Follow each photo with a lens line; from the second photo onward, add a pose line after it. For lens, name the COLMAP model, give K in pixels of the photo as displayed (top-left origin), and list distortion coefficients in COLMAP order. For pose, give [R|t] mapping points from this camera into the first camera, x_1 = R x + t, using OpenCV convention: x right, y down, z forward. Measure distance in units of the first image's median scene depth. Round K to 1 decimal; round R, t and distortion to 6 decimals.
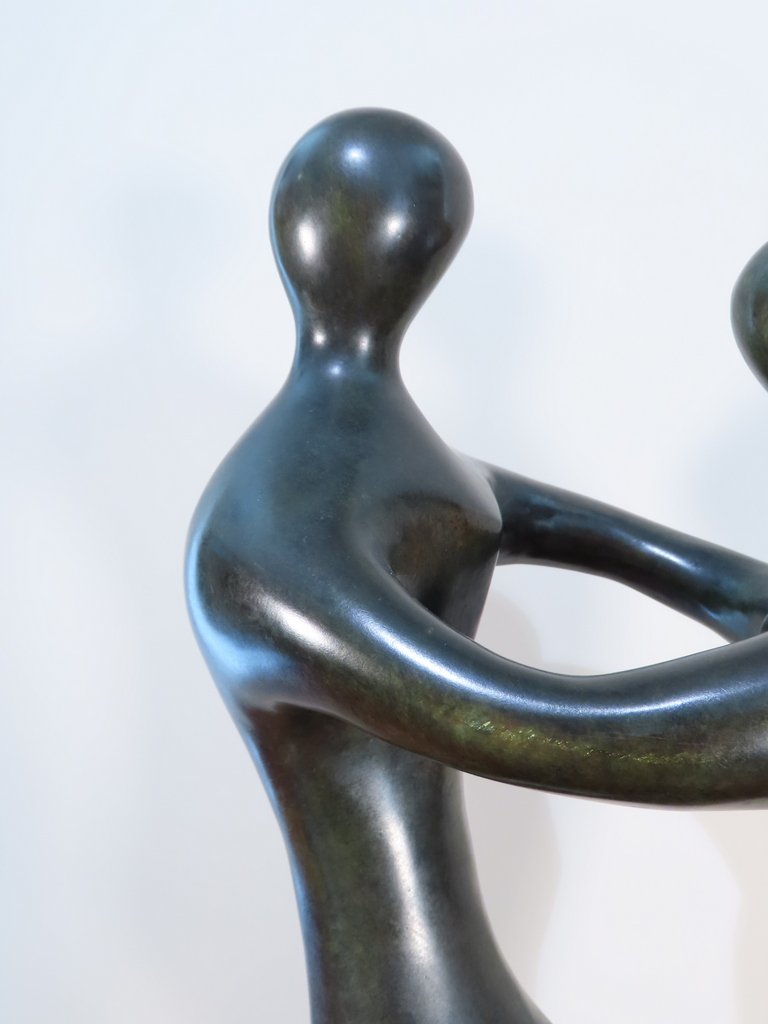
lens RADIAL K [[825.7, 0, 384.0], [0, 825.7, 512.0], [0, 0, 1]] dist [0.003769, -0.004164]
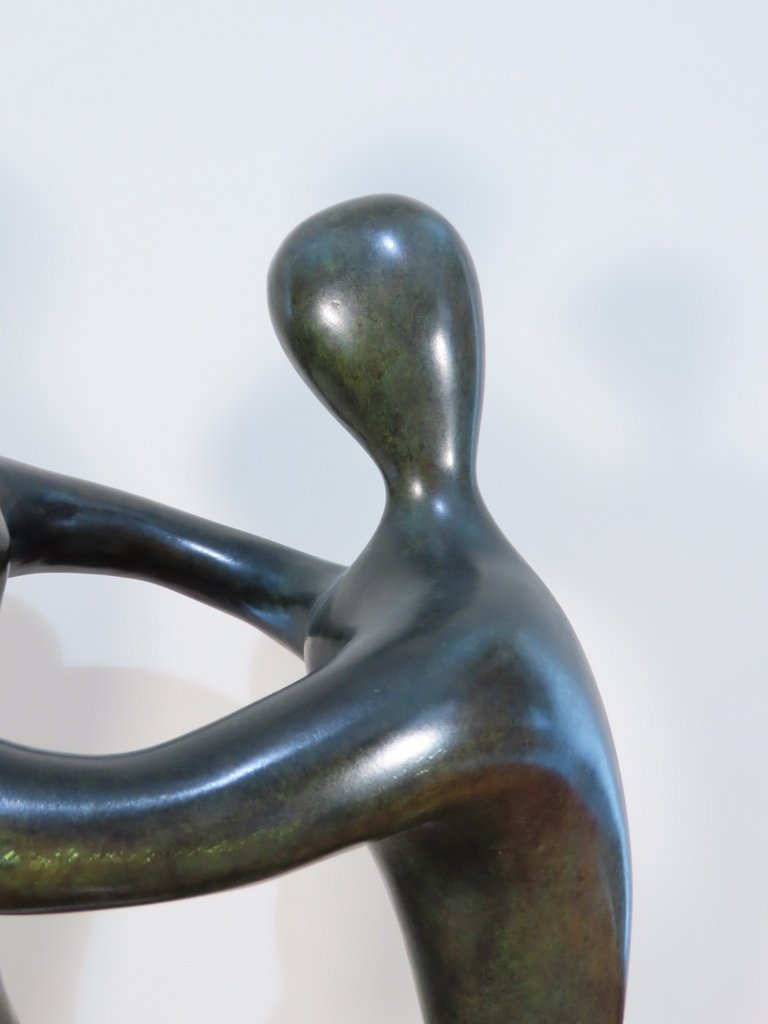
lens RADIAL K [[825.7, 0, 384.0], [0, 825.7, 512.0], [0, 0, 1]] dist [0.003769, -0.004164]
pose [[0.838999, -0.058774, 0.540949, 0.017747], [0.025071, 0.997269, 0.069468, -0.064783], [-0.543554, -0.044722, 0.838182, 0.154705]]
